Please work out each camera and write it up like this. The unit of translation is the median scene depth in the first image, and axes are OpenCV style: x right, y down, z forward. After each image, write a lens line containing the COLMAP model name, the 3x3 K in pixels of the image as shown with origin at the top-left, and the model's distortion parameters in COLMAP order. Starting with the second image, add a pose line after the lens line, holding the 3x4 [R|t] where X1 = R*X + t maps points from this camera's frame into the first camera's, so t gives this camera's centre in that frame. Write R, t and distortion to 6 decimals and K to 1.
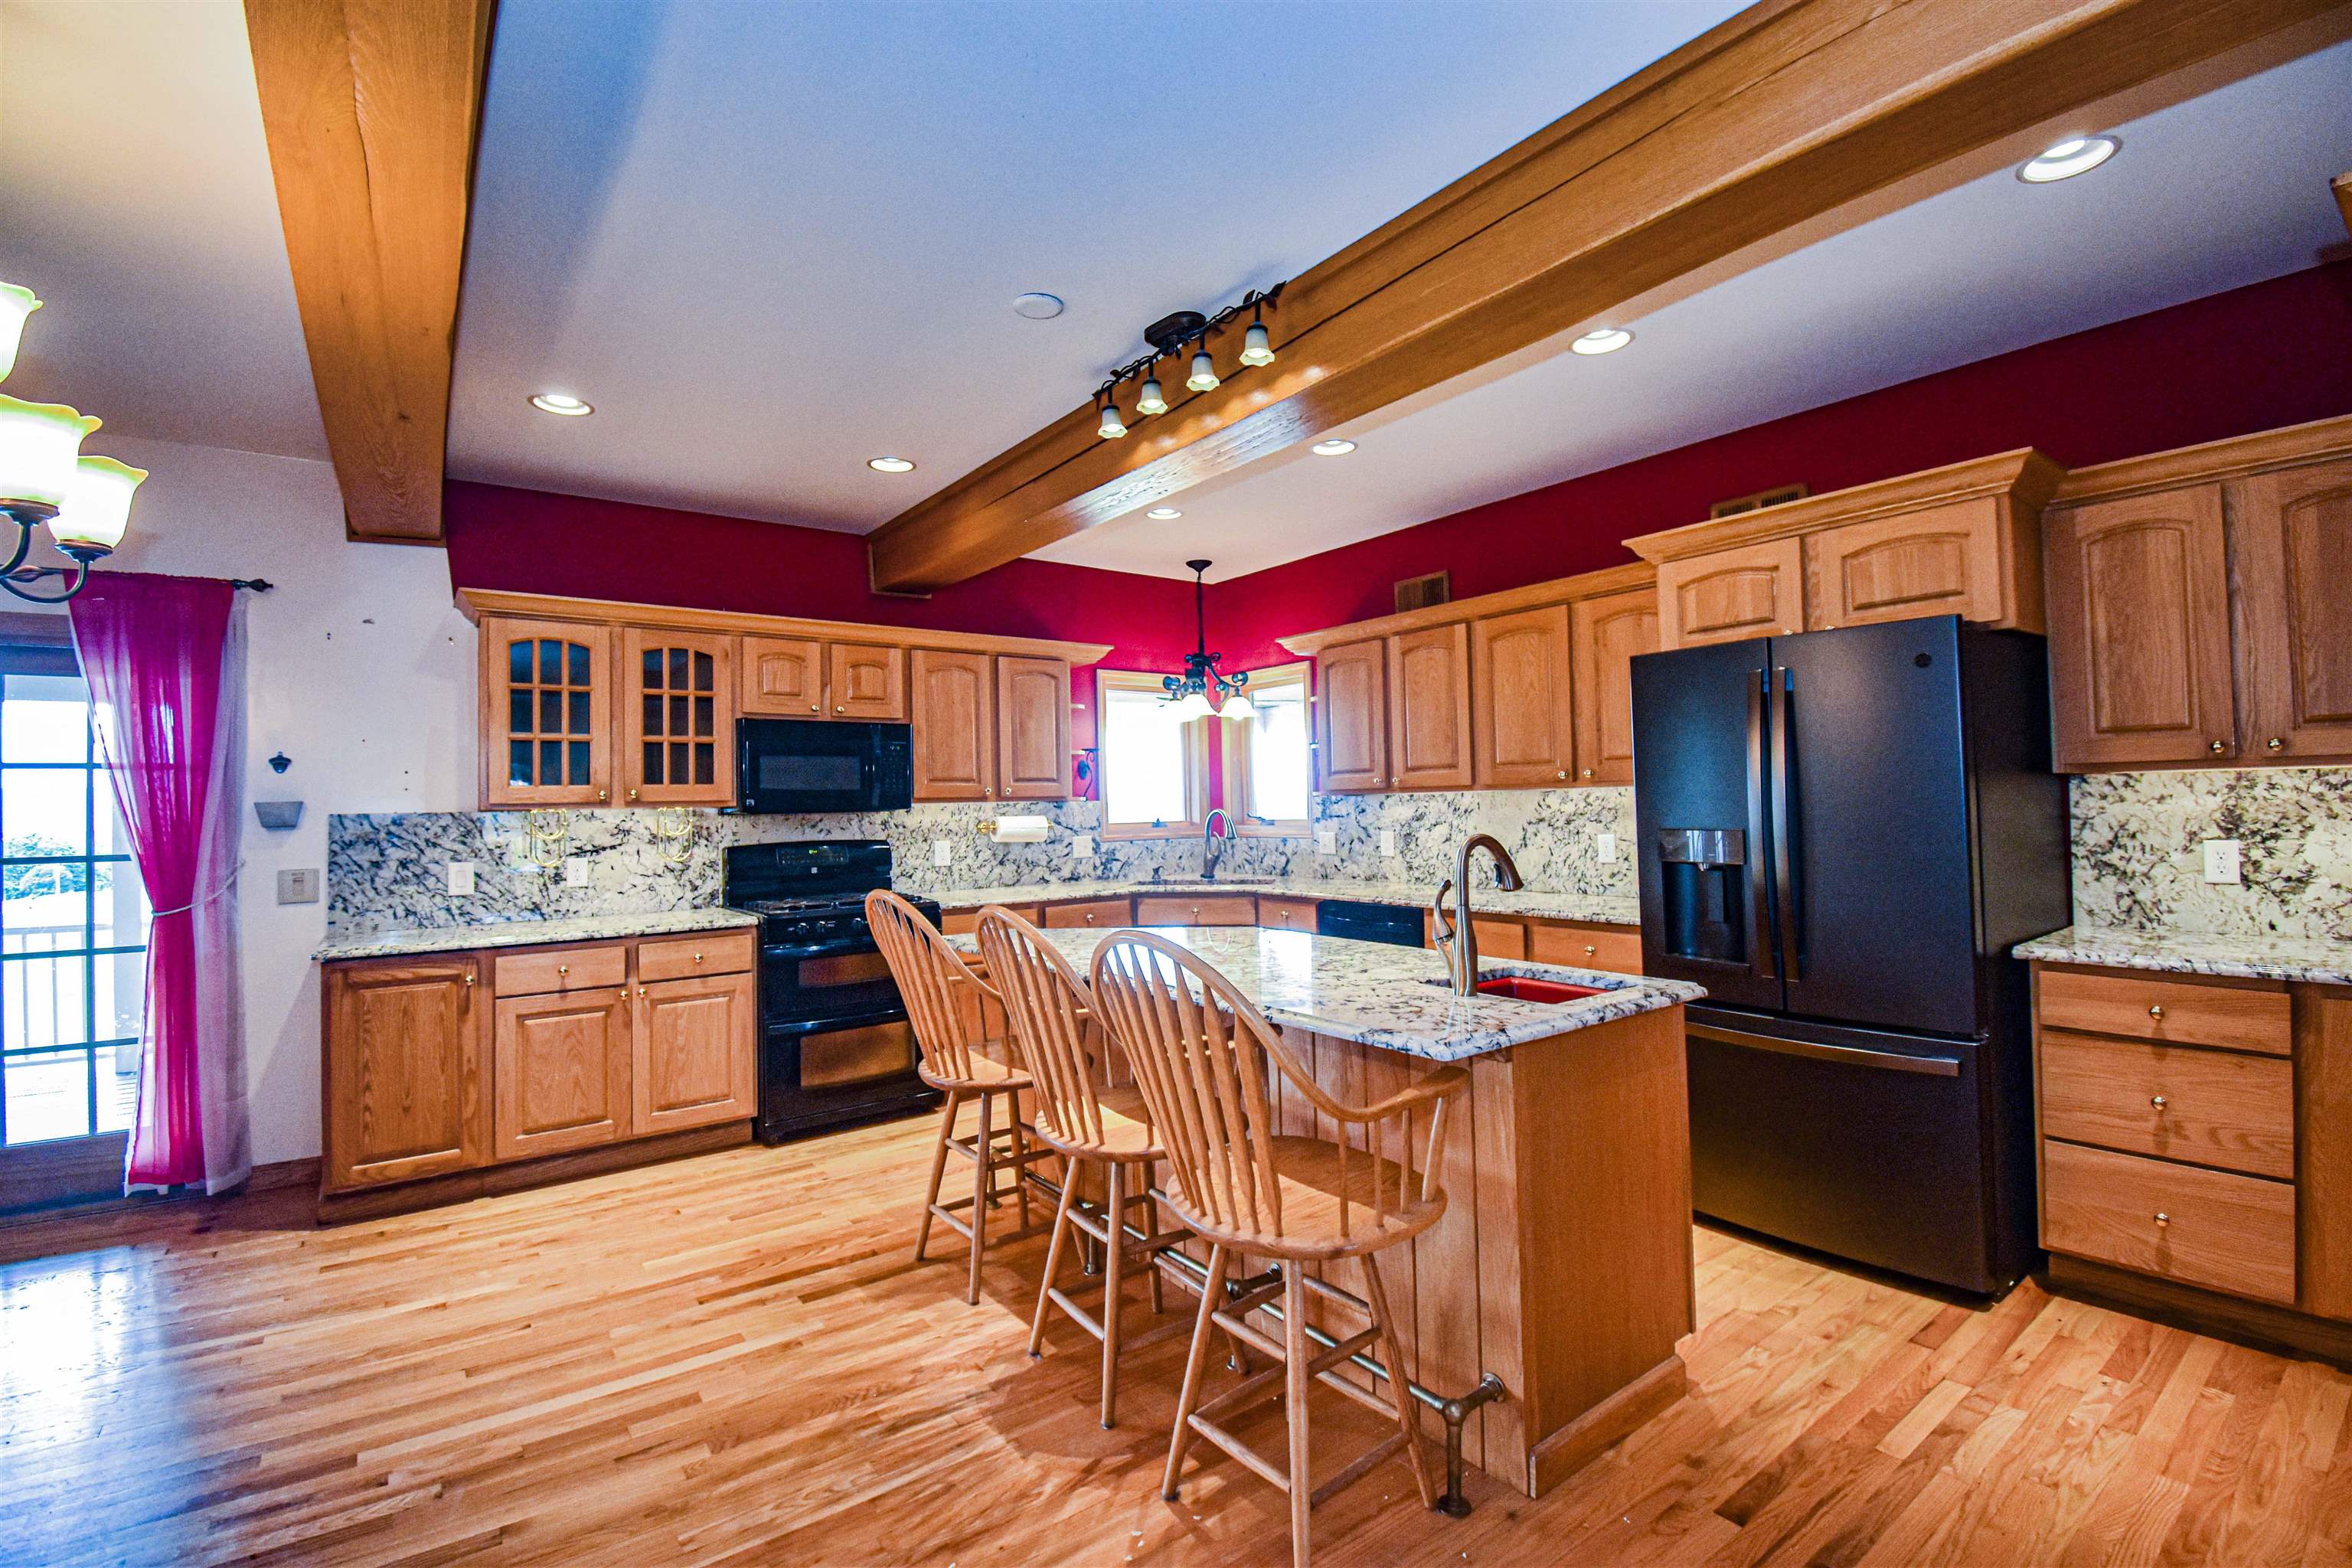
lens RADIAL K [[1058.8, 0, 1193.7], [0, 1058.8, 772.9], [0, 0, 1]] dist [0.004130, -0.018851]
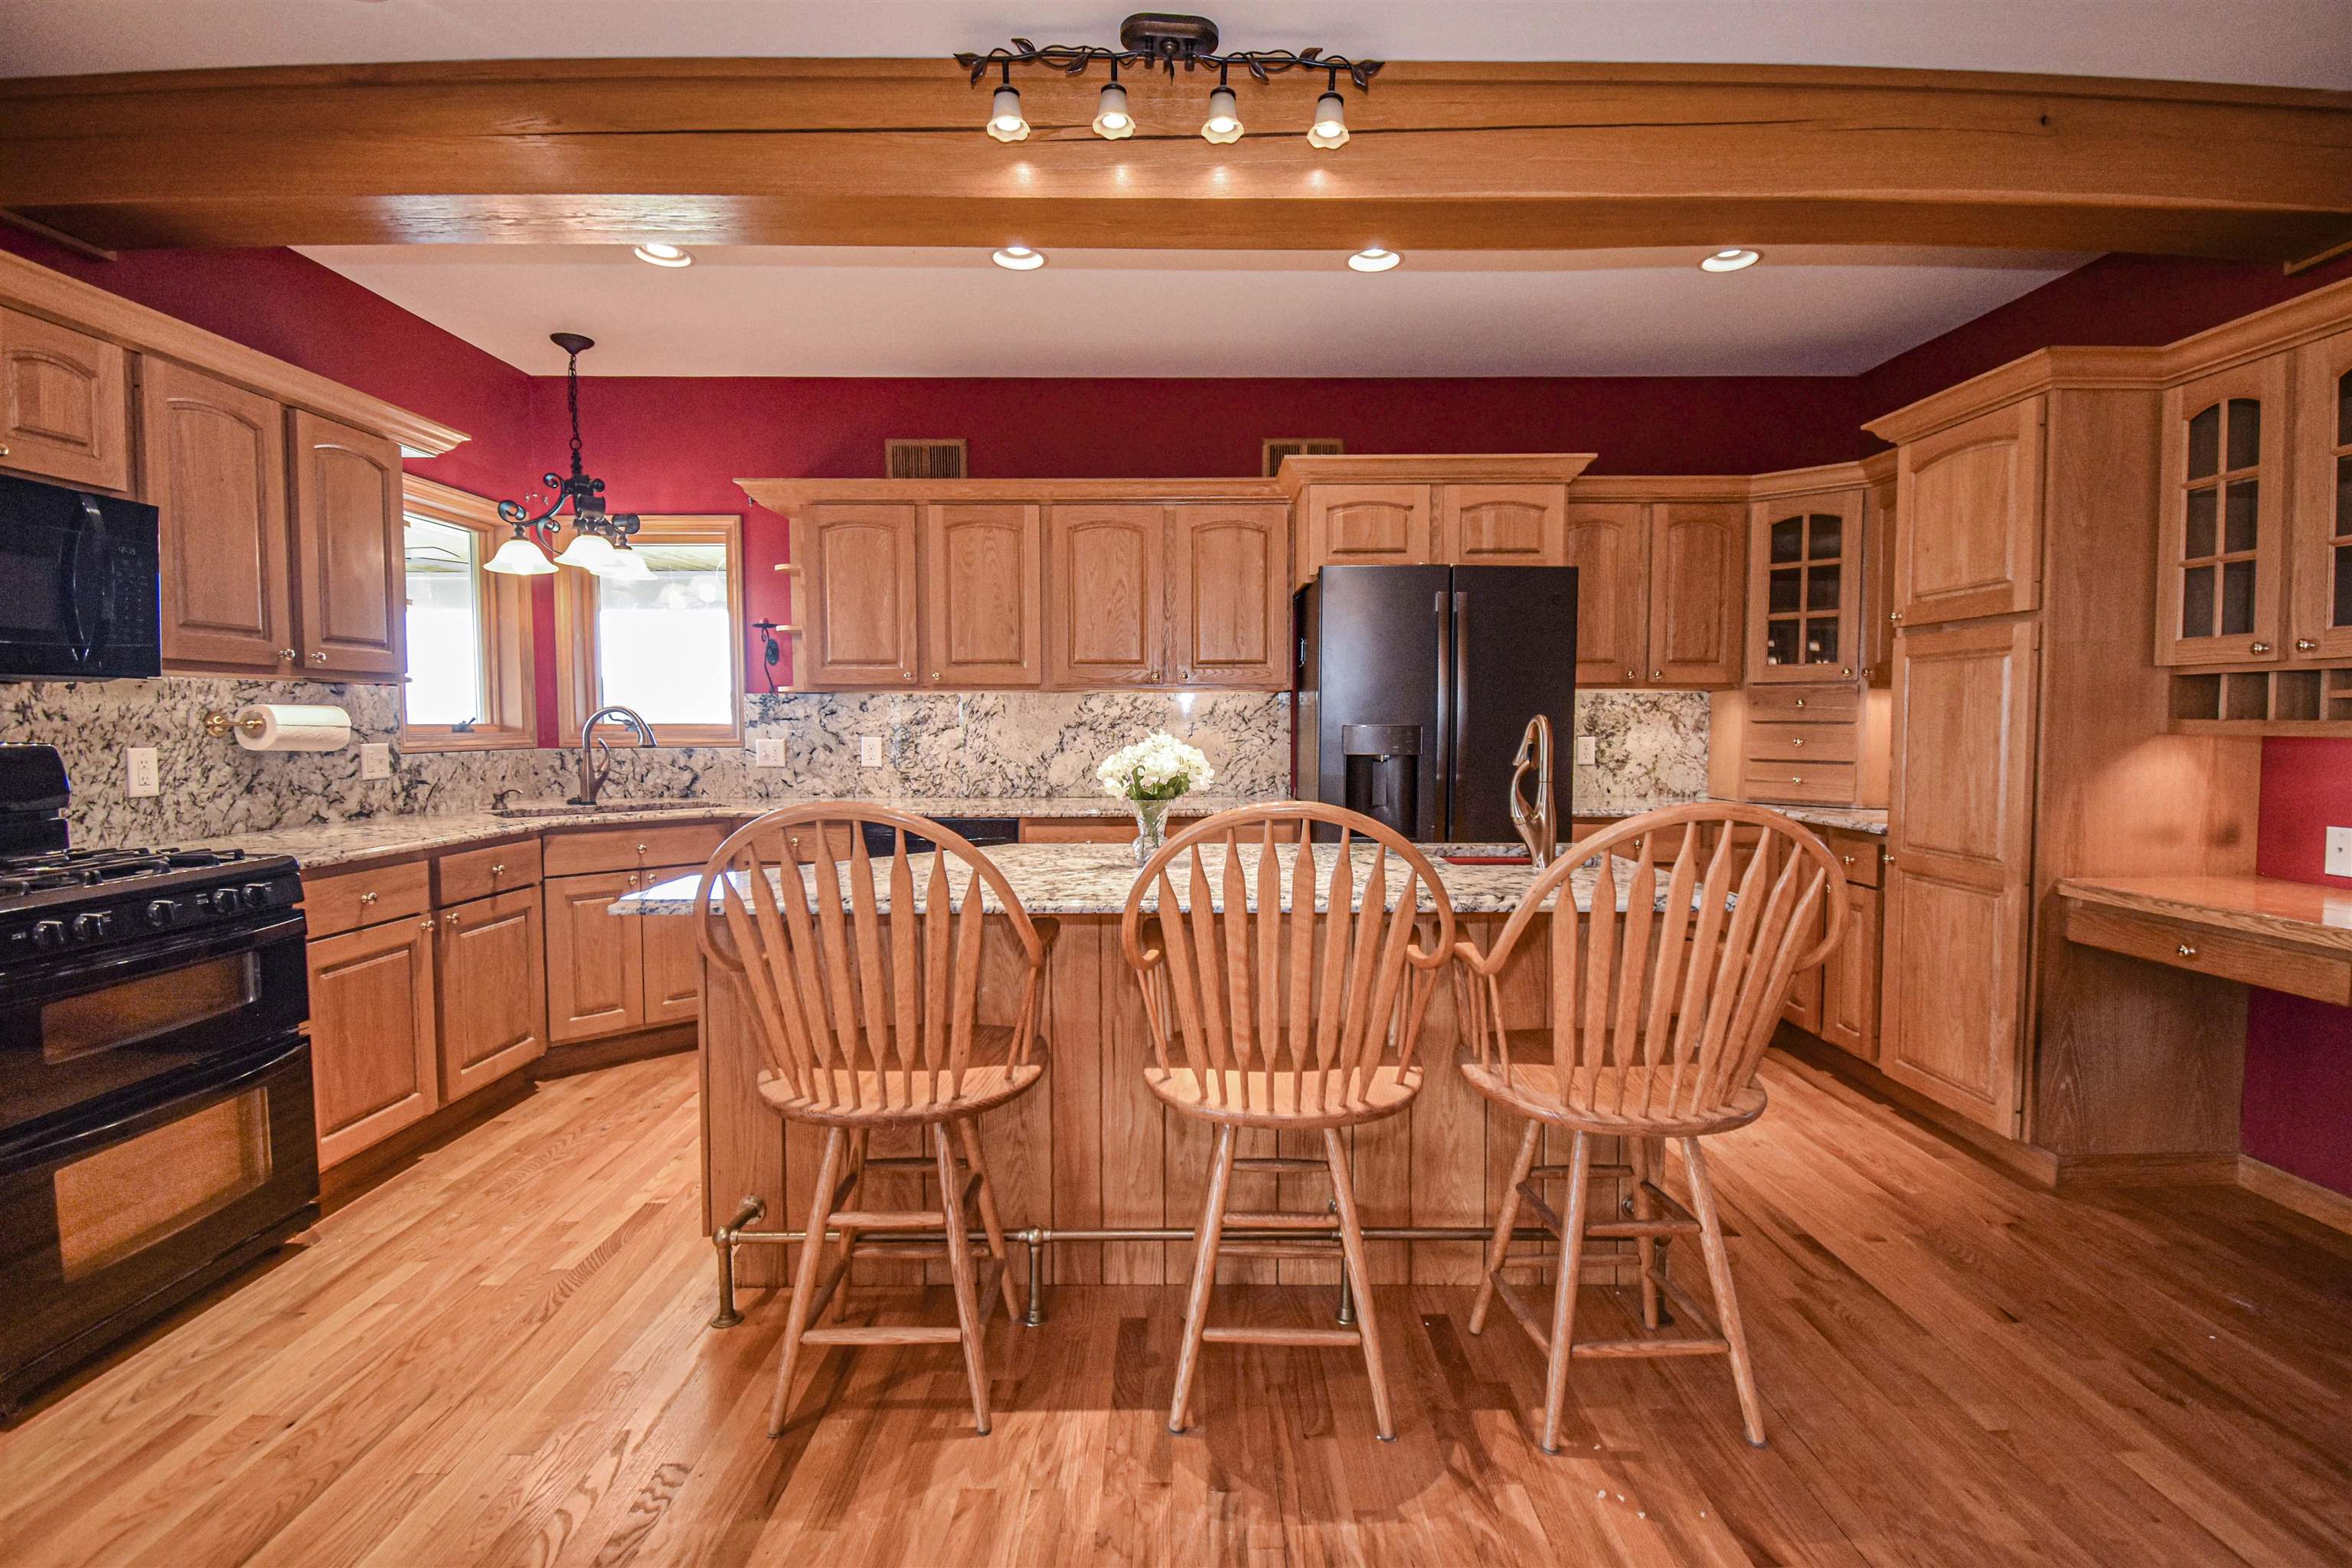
lens RADIAL K [[1058.8, 0, 1192.8], [0, 1058.8, 780.1], [0, 0, 1]] dist [0.004130, -0.018851]
pose [[0.588179, -0.021628, 0.808442, -0.560927], [-0.034426, 0.998067, 0.051747, 0.058776], [-0.807998, -0.058268, 0.586297, 0.473217]]
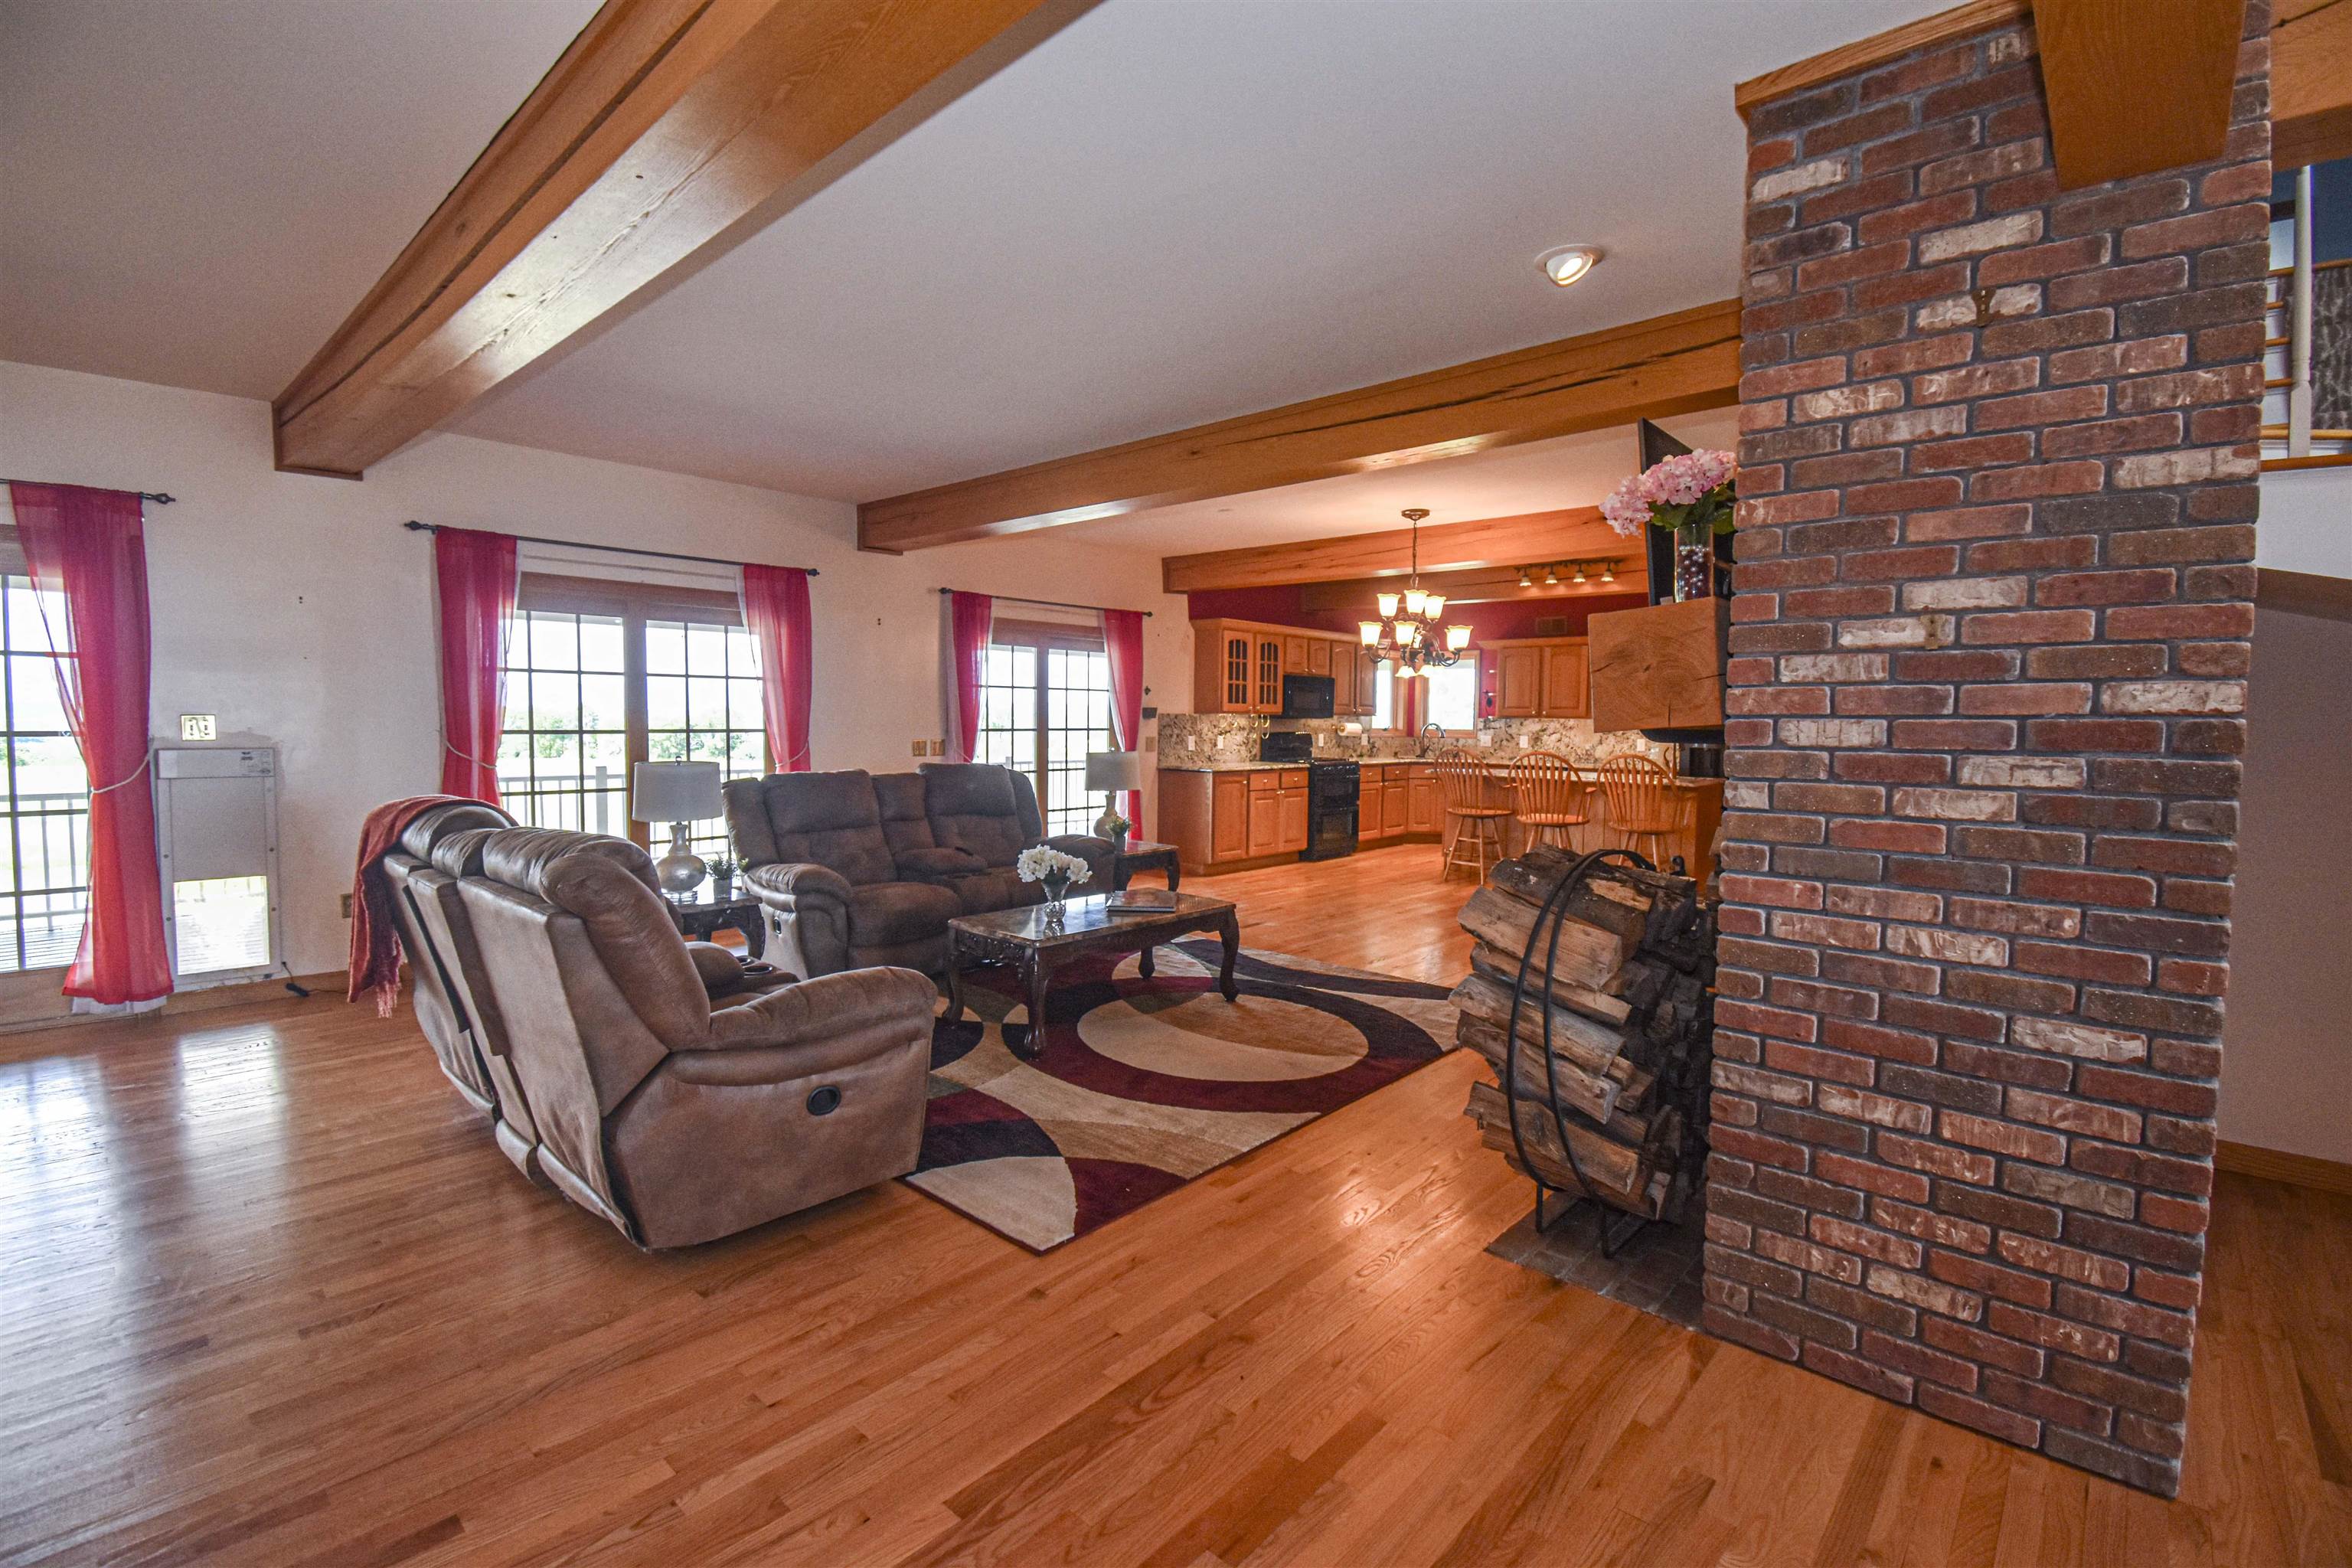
lens RADIAL K [[1058.8, 0, 1168.1], [0, 1058.8, 767.9], [0, 0, 1]] dist [0.004130, -0.018851]
pose [[0.981306, 0.024566, 0.190880, -1.479225], [-0.039048, 0.996605, 0.072484, -0.011791], [-0.188451, -0.078582, 0.978934, -1.525681]]
